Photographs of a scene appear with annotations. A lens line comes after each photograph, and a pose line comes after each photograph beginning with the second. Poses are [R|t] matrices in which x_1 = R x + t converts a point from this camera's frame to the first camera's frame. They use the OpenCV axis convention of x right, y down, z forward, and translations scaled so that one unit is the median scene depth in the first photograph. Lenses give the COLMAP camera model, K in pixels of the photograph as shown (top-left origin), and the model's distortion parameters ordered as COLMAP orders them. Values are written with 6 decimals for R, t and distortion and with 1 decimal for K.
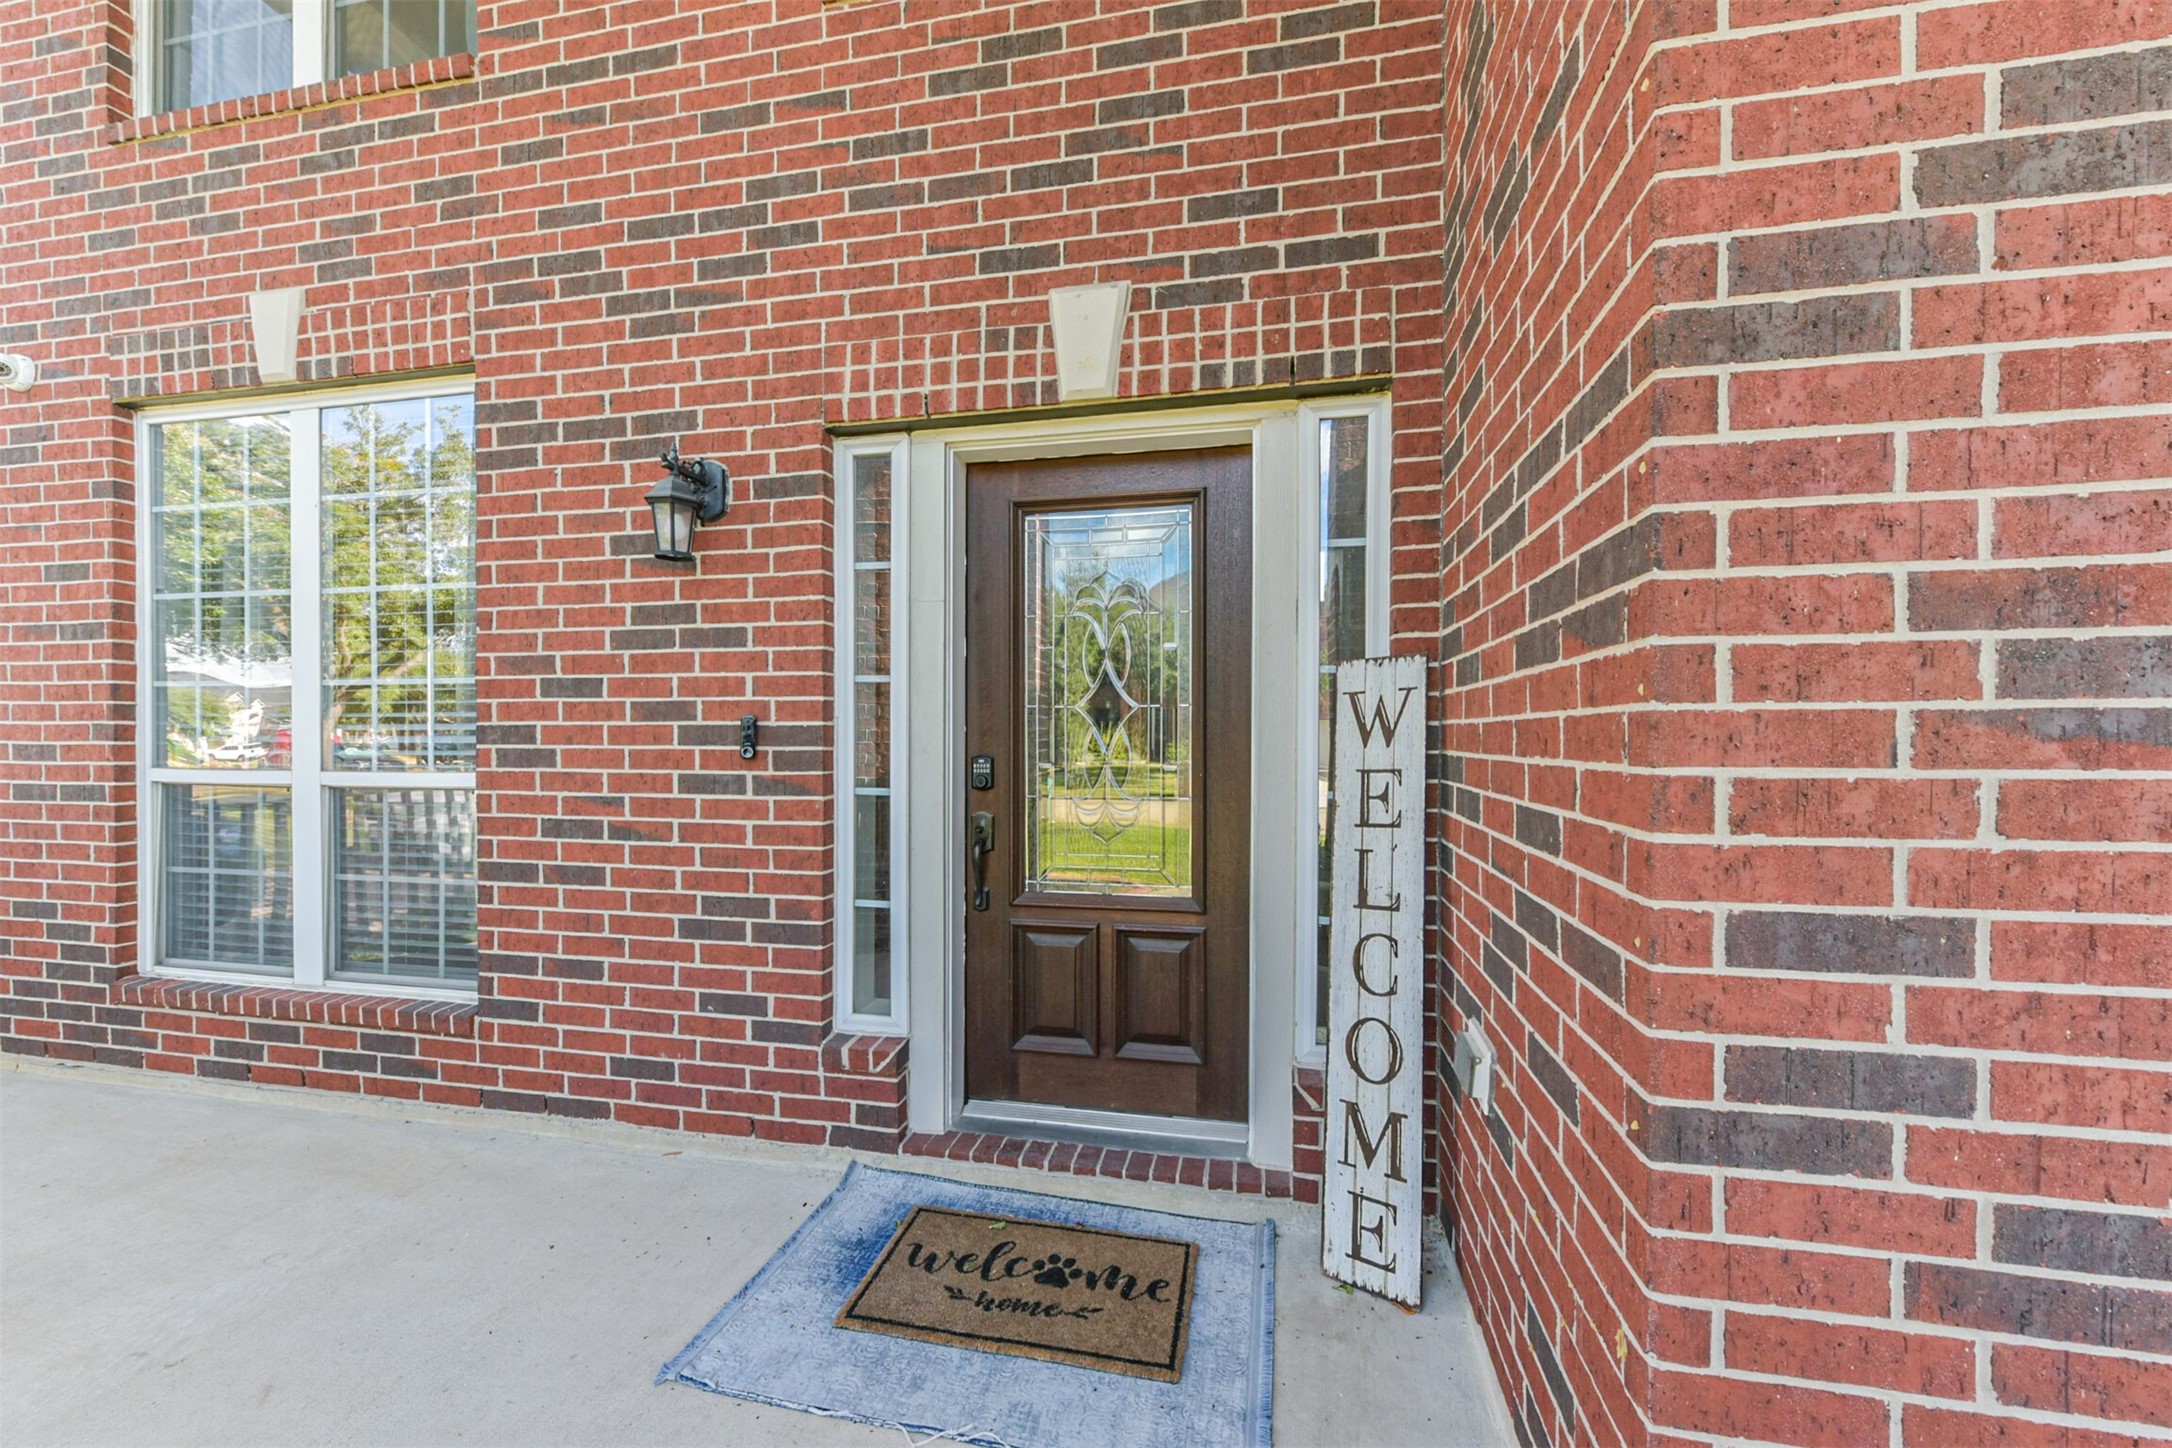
lens RADIAL K [[842.4, 0, 1090.3], [0, 842.4, 739.4], [0, 0, 1]] dist [0.001785, -0.001189]
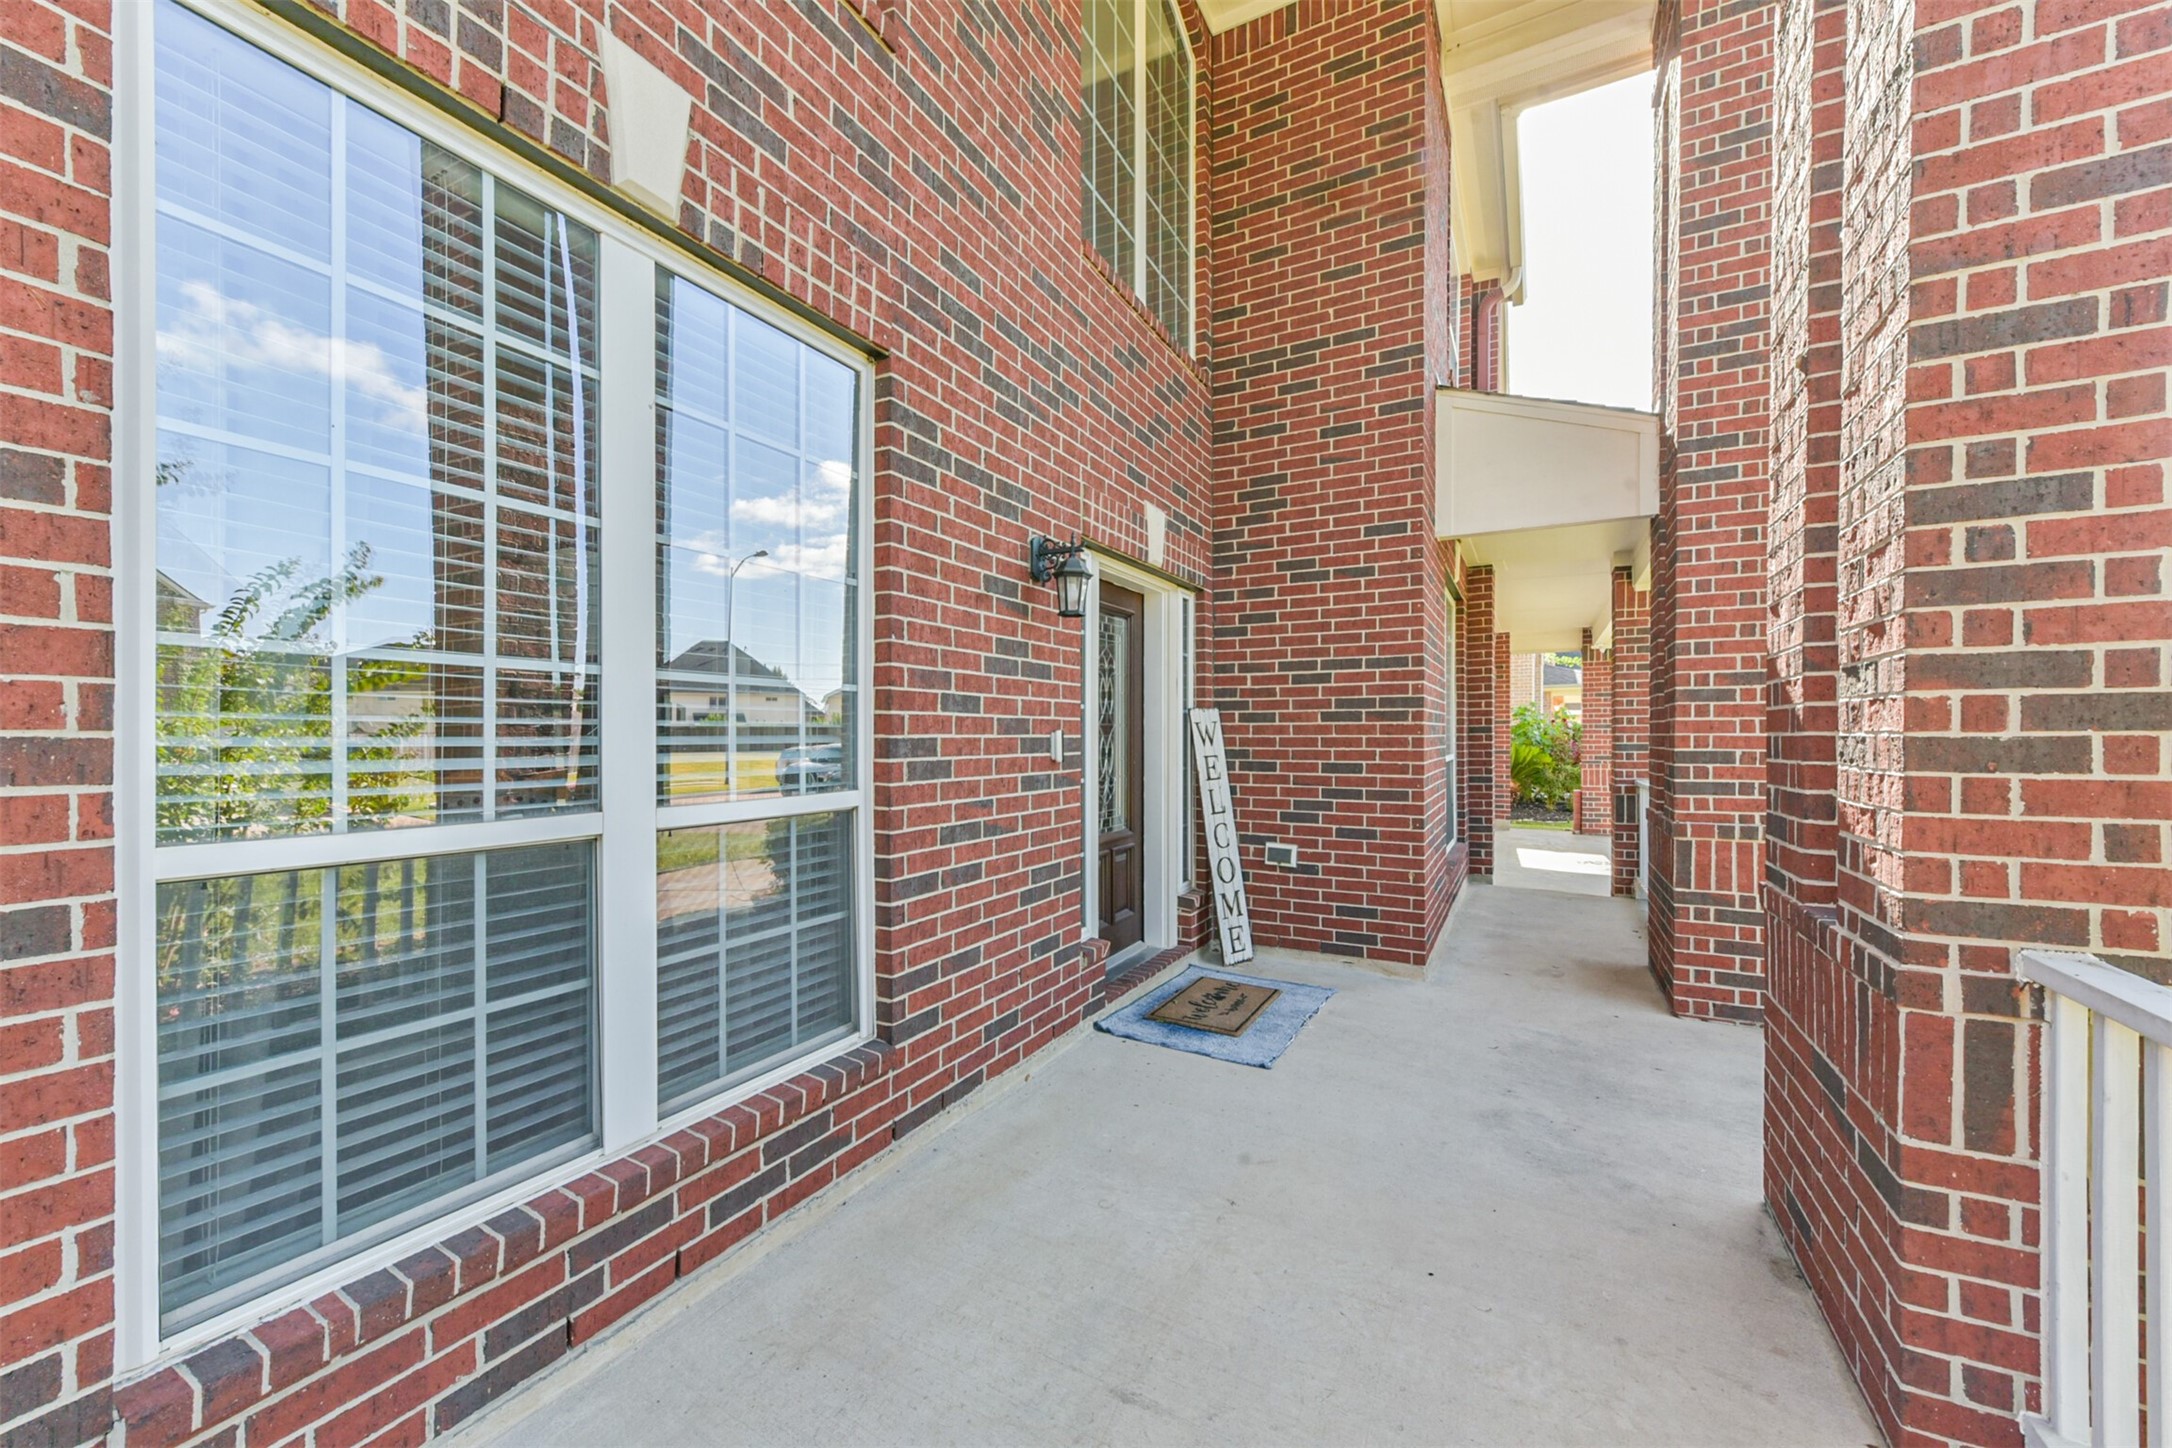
lens RADIAL K [[842.4, 0, 1076.6], [0, 842.4, 731.6], [0, 0, 1]] dist [0.001785, -0.001189]
pose [[0.279601, 0.001849, 0.960114, -1.608981], [0.004294, 0.999986, -0.003177, -0.020590], [-0.960107, 0.005011, 0.279589, 0.548535]]
